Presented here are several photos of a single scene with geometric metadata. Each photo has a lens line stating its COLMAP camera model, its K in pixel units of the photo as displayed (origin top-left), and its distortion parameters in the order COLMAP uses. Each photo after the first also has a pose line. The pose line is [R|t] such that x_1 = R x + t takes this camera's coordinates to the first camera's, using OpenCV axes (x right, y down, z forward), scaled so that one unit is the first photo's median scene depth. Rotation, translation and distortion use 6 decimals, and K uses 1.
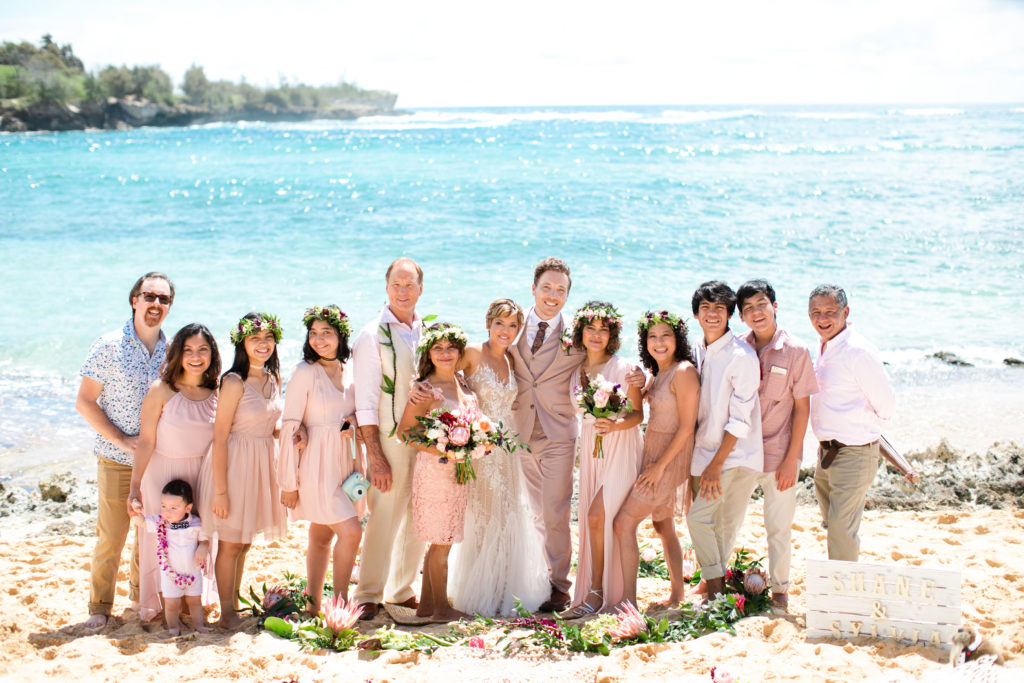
lens RADIAL K [[1515.8, 0, 512.9], [0, 1515.8, 342.3], [0, 0, 1]] dist [-0.178216, 0.377634]
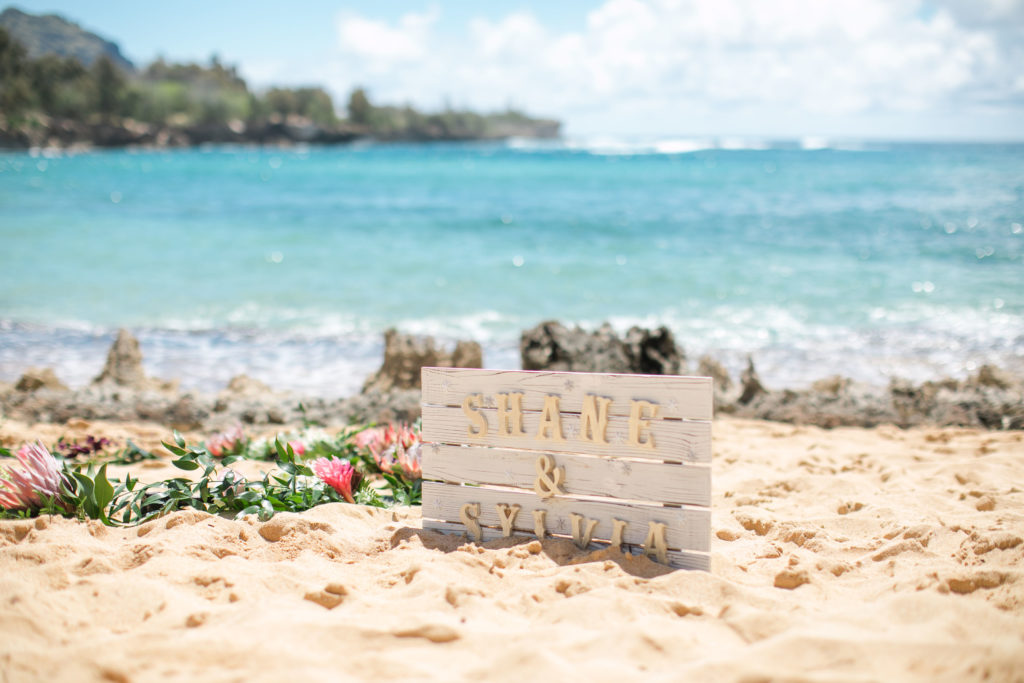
lens RADIAL K [[1515.8, 0, 512.9], [0, 1515.8, 342.3], [0, 0, 1]] dist [-0.178216, 0.377634]
pose [[0.993595, 0.027137, -0.109696, 0.277980], [-0.029420, 0.999382, -0.019246, 0.146396], [0.109106, 0.022350, 0.993779, 0.546262]]
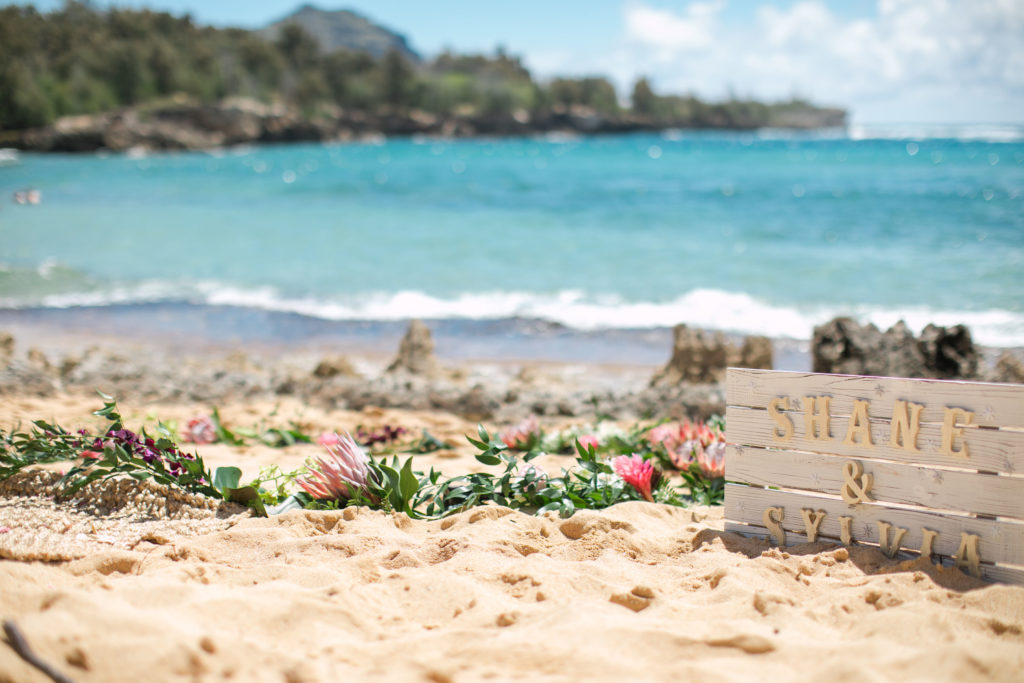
lens RADIAL K [[1515.8, 0, 512.9], [0, 1515.8, 342.3], [0, 0, 1]] dist [-0.178216, 0.377634]
pose [[0.955976, 0.044027, -0.290122, 0.269933], [-0.047624, 0.998851, -0.005346, 0.143636], [0.289553, 0.018928, 0.956975, 0.547042]]
